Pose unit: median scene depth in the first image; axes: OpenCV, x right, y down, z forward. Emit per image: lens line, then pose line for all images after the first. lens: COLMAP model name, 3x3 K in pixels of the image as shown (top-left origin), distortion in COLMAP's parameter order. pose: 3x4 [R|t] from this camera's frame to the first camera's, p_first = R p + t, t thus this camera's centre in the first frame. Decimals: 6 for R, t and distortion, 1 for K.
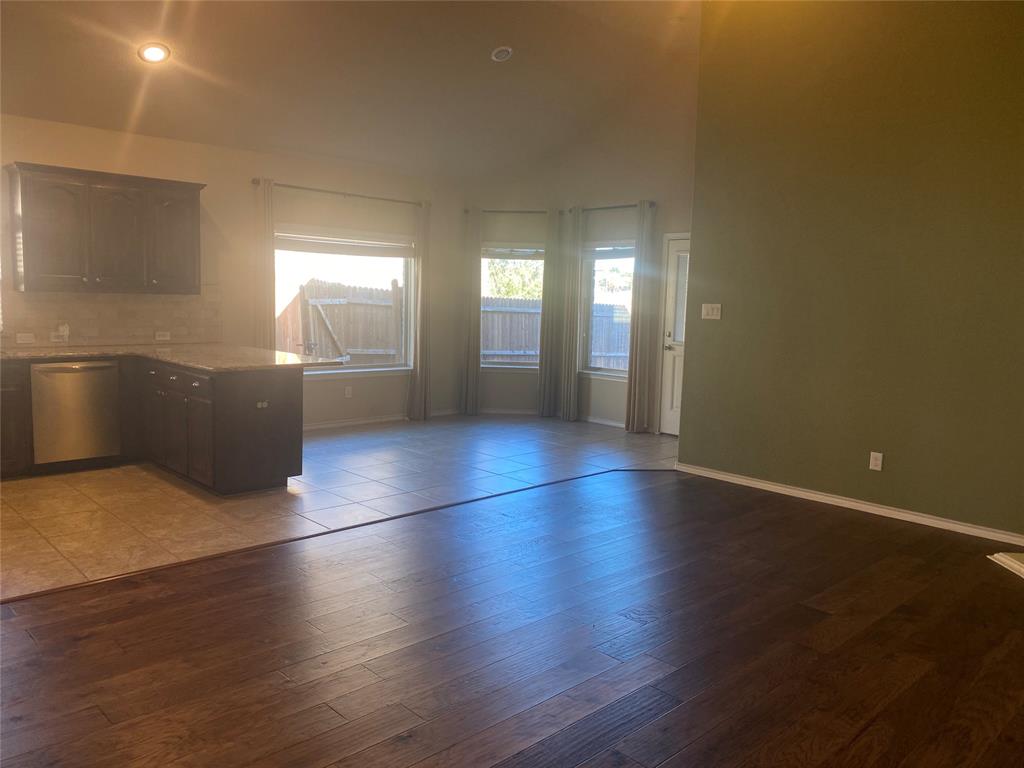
lens RADIAL K [[774.3, 0, 506.7], [0, 774.3, 378.6], [0, 0, 1]] dist [0.033013, -0.037252]
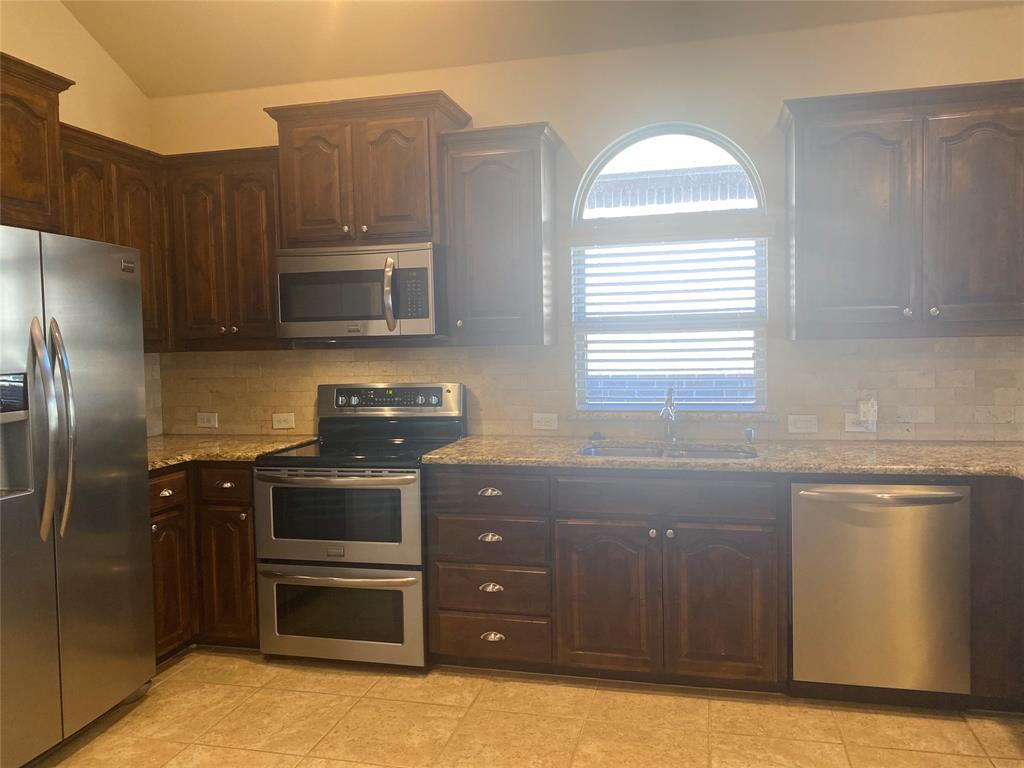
lens RADIAL K [[774.3, 0, 514.3], [0, 774.3, 380.0], [0, 0, 1]] dist [0.033013, -0.037252]
pose [[0.534060, 0.004811, -0.845433, -0.248792], [-0.049031, 0.998477, -0.025291, -0.057786], [0.844024, 0.054959, 0.533482, 0.512213]]
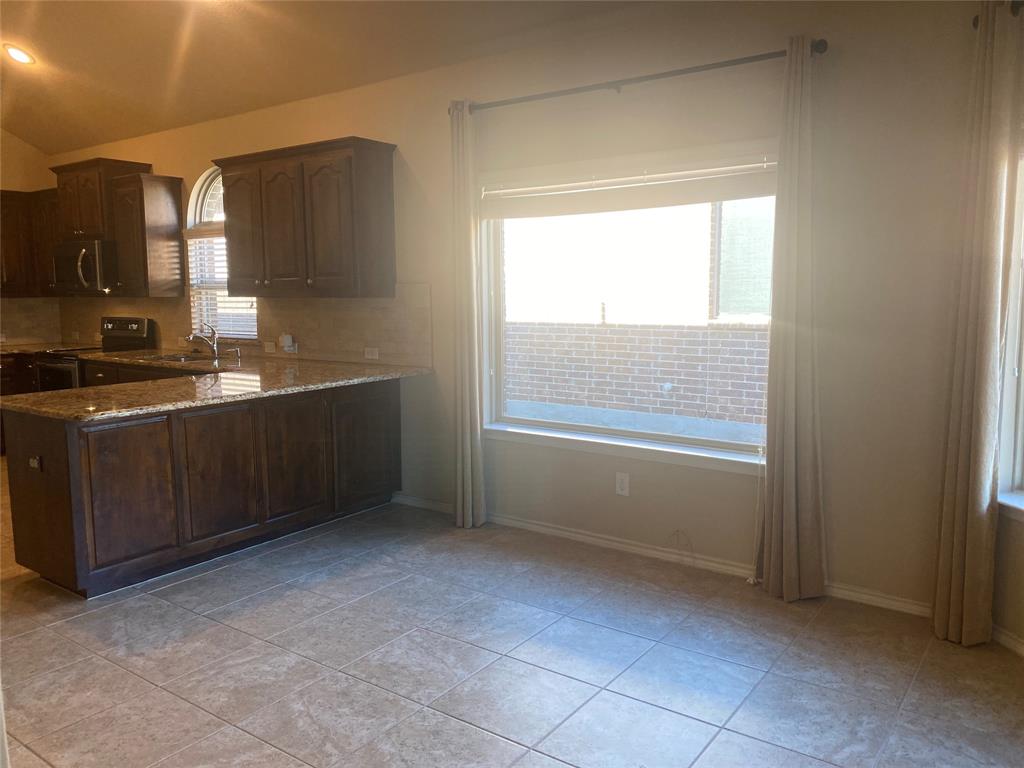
lens RADIAL K [[774.3, 0, 516.2], [0, 774.3, 376.4], [0, 0, 1]] dist [0.033013, -0.037252]
pose [[0.180127, 0.077590, -0.980579, 0.345849], [-0.089502, 0.994042, 0.062214, -0.099702], [0.979563, 0.076557, 0.185998, 1.086884]]
